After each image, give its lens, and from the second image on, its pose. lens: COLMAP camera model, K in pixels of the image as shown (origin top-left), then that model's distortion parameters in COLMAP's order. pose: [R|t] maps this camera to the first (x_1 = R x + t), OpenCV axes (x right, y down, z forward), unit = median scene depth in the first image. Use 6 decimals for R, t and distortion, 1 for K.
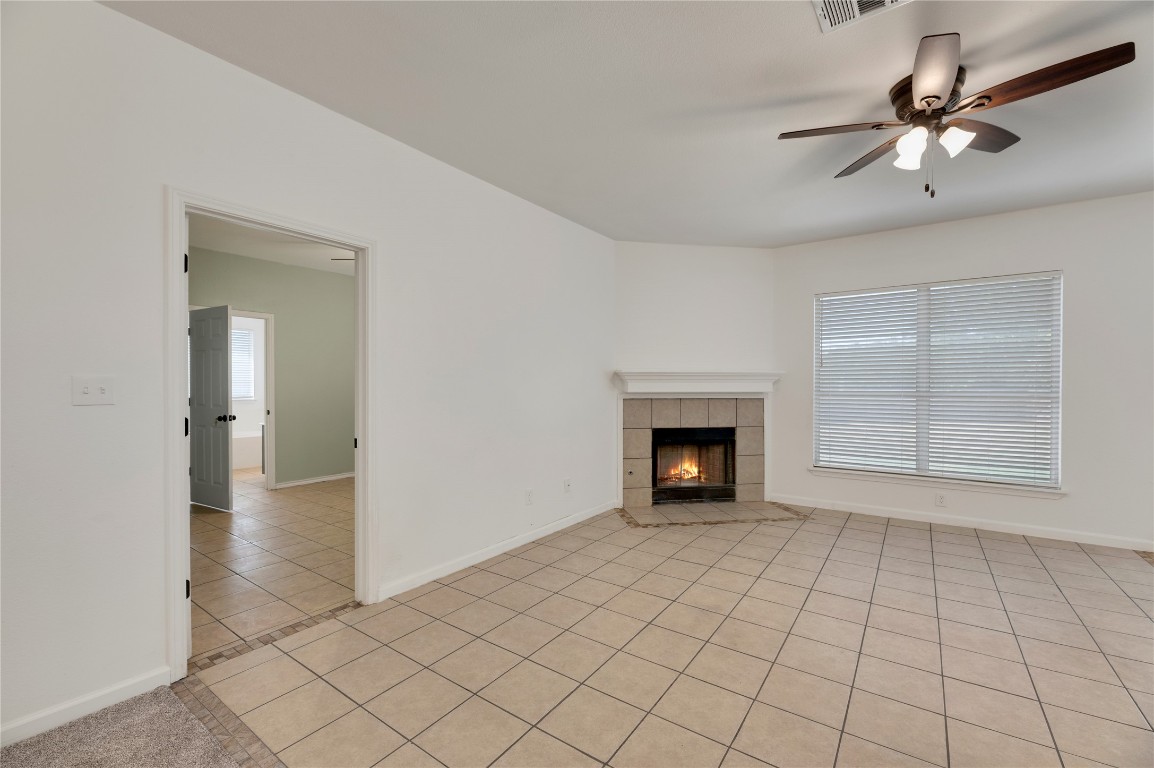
lens RADIAL K [[473.3, 0, 570.8], [0, 473.3, 395.7], [0, 0, 1]] dist [-0.002437, -0.003389]
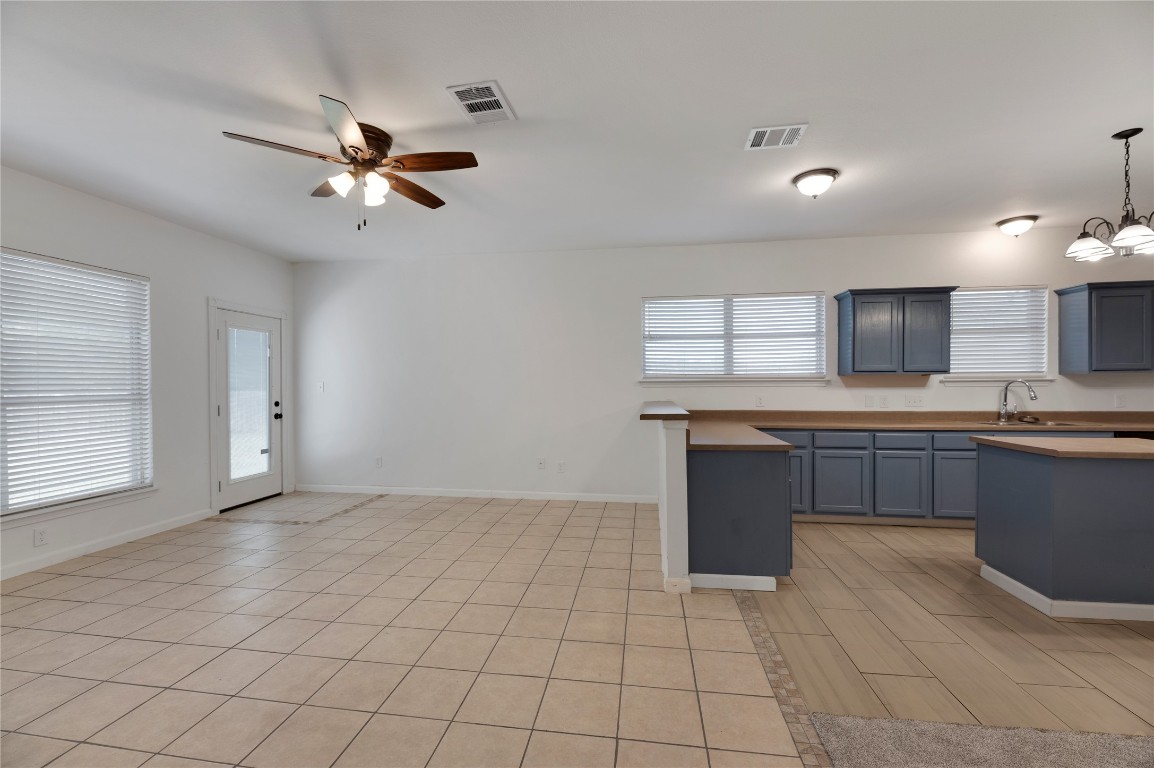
lens RADIAL K [[473.3, 0, 573.5], [0, 473.3, 385.1], [0, 0, 1]] dist [-0.002437, -0.003389]
pose [[-0.461851, 0.002202, 0.886955, -0.282168], [0.025116, 0.999628, 0.010597, -0.013926], [-0.886602, 0.027171, -0.461735, 0.525632]]
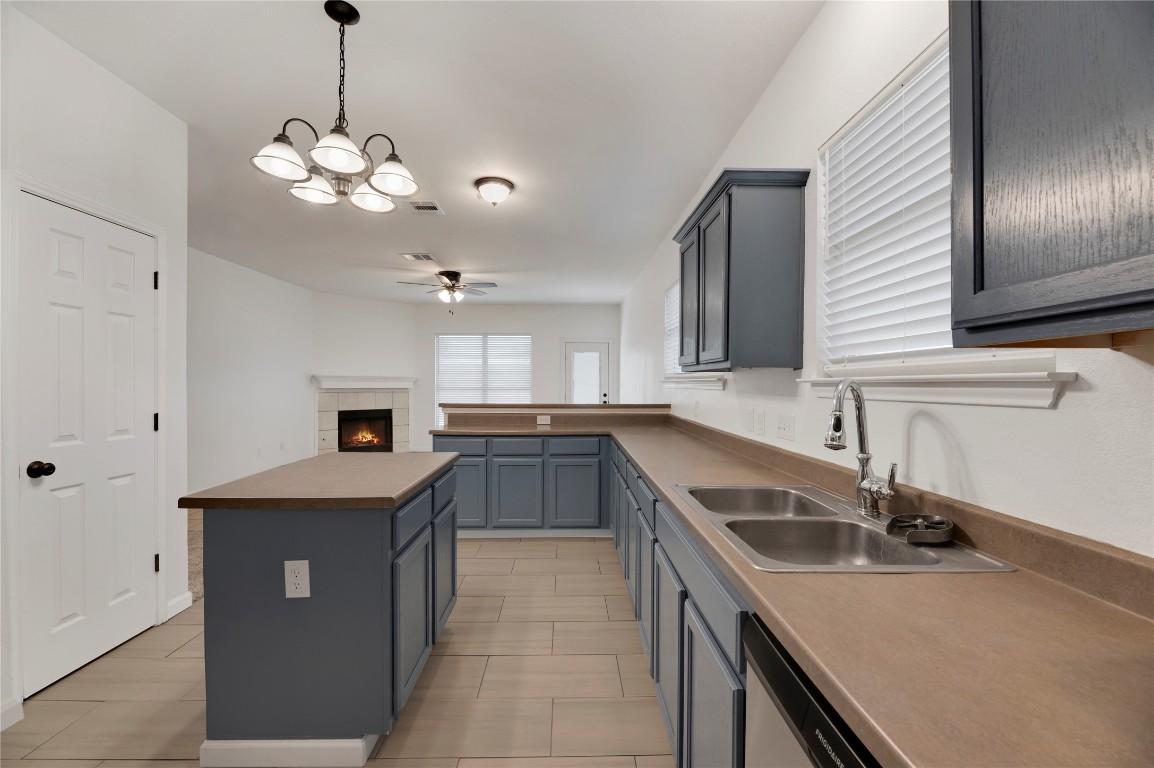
lens RADIAL K [[473.3, 0, 574.7], [0, 473.3, 382.6], [0, 0, 1]] dist [-0.002437, -0.003389]
pose [[0.797840, 0.004804, 0.602851, -0.163655], [0.008922, 0.999765, -0.019774, 0.012594], [-0.602804, 0.021155, 0.797609, -0.800454]]
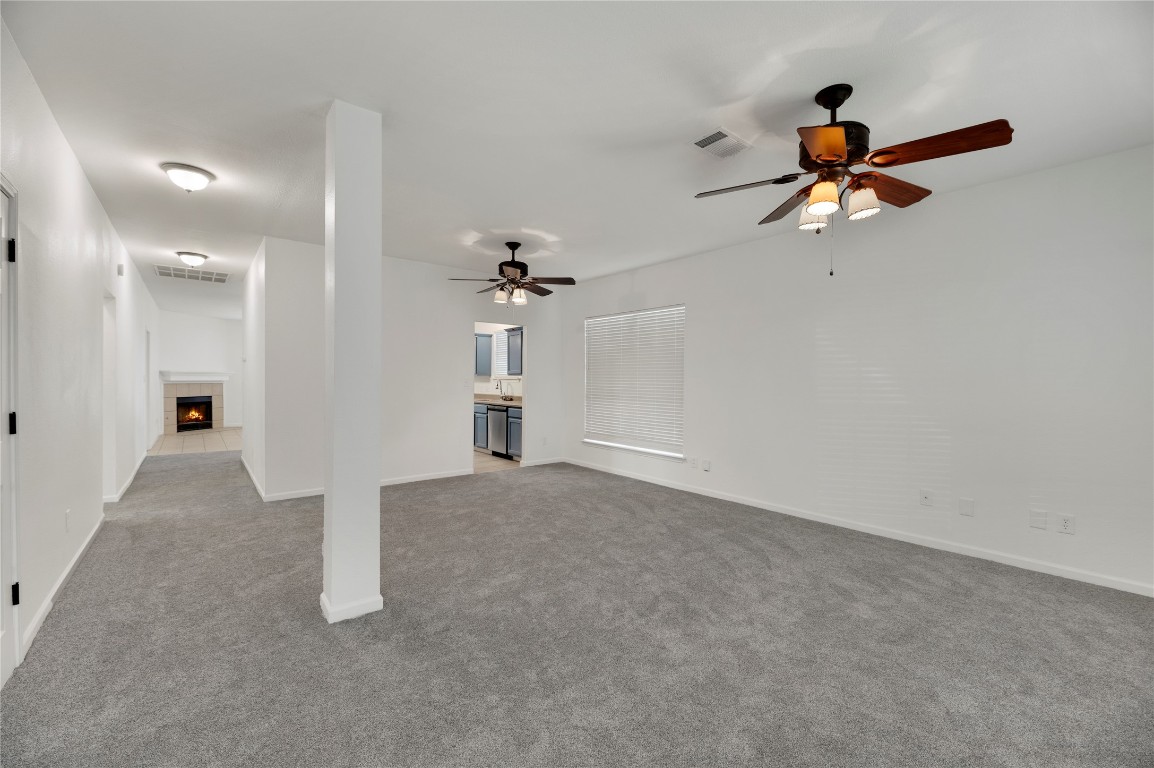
lens RADIAL K [[473.3, 0, 578.3], [0, 473.3, 388.3], [0, 0, 1]] dist [-0.002437, -0.003389]
pose [[0.254583, -0.015323, 0.966930, -1.548890], [0.012319, 0.999845, 0.012601, 0.024168], [-0.966973, 0.008704, 0.254732, -1.434427]]
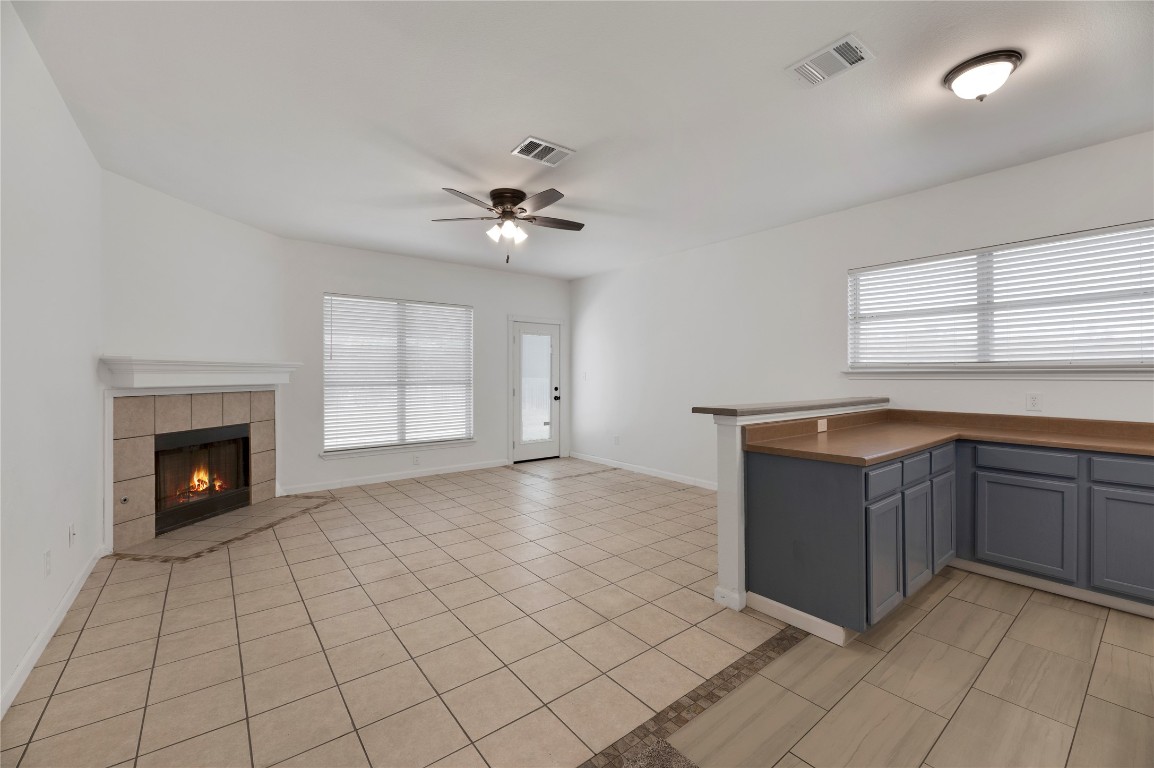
lens RADIAL K [[473.3, 0, 575.4], [0, 473.3, 372.4], [0, 0, 1]] dist [-0.002437, -0.003389]
pose [[0.282710, 0.004877, 0.959193, -0.385931], [0.022783, 0.999671, -0.011798, -0.007955], [-0.958935, 0.025189, 0.282506, 0.140370]]
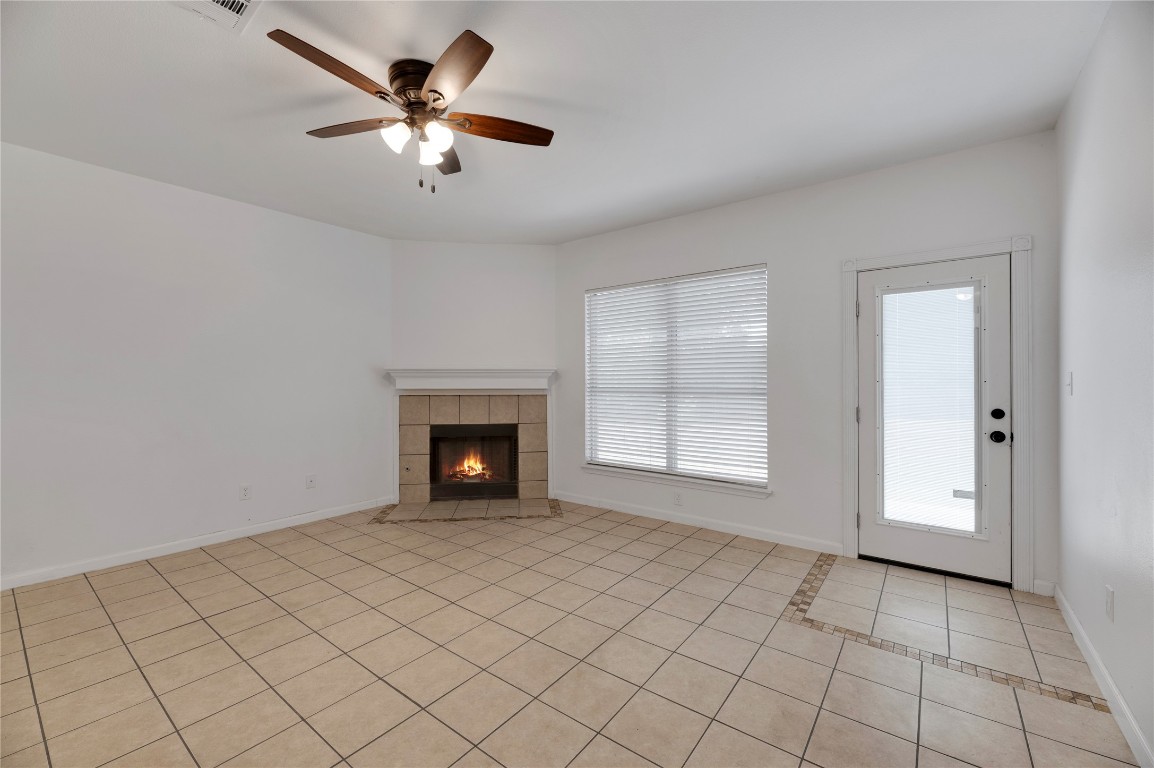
lens RADIAL K [[473.3, 0, 570.1], [0, 473.3, 377.7], [0, 0, 1]] dist [-0.002437, -0.003389]
pose [[0.999417, -0.001834, -0.034093, 0.534165], [0.001034, 0.999724, -0.023465, -0.008015], [0.034127, 0.023416, 0.999143, -0.001333]]
